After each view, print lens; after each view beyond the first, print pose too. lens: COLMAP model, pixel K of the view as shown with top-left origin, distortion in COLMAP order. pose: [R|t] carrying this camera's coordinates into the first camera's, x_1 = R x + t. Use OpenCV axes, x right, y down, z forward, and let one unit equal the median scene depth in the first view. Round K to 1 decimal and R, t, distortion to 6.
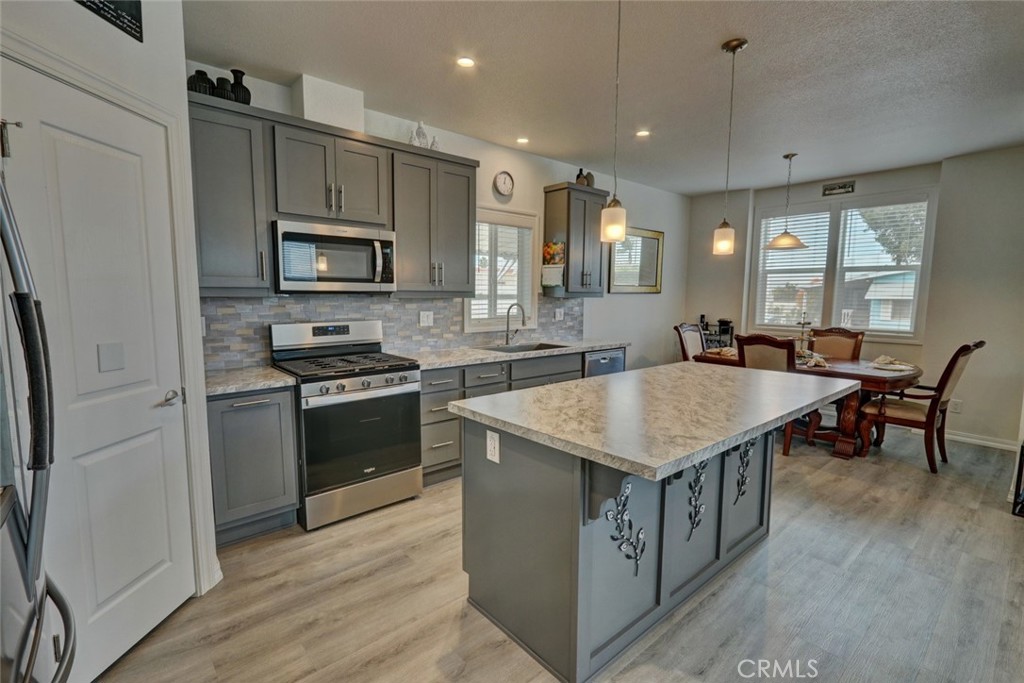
lens RADIAL K [[471.6, 0, 514.2], [0, 471.6, 340.4], [0, 0, 1]] dist [0.000765, 0.000085]
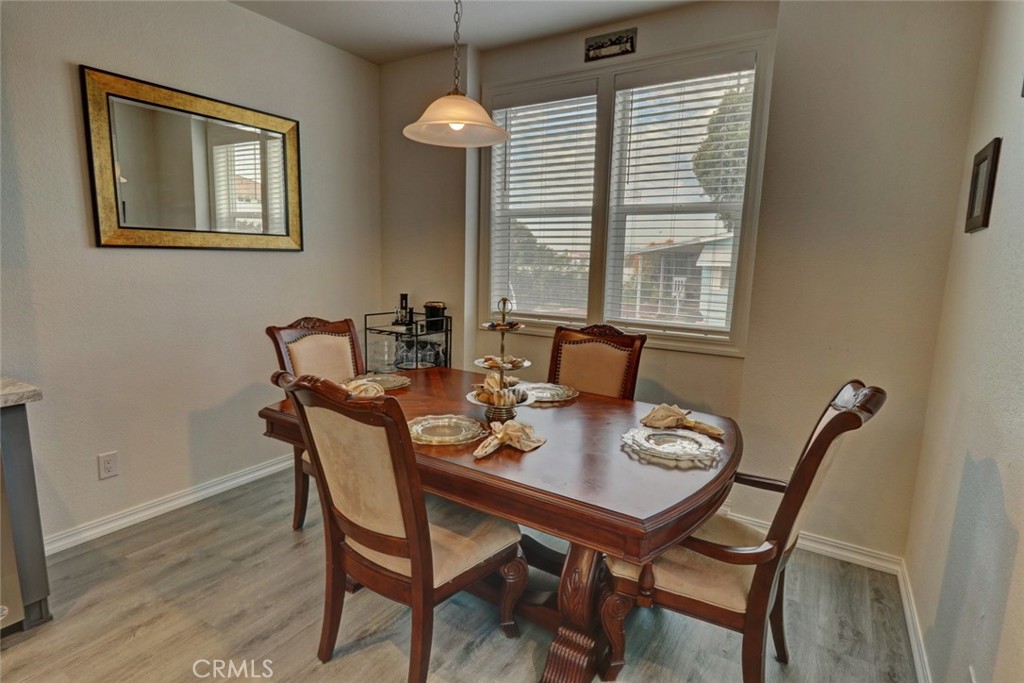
lens RADIAL K [[564.6, 0, 512.7], [0, 564.6, 348.2], [0, 0, 1]] dist [0.000803, 0.000144]
pose [[0.949506, -0.038692, 0.311353, 0.386201], [0.019776, 0.997774, 0.063682, -0.038601], [-0.313123, -0.054309, 0.948158, 0.440289]]
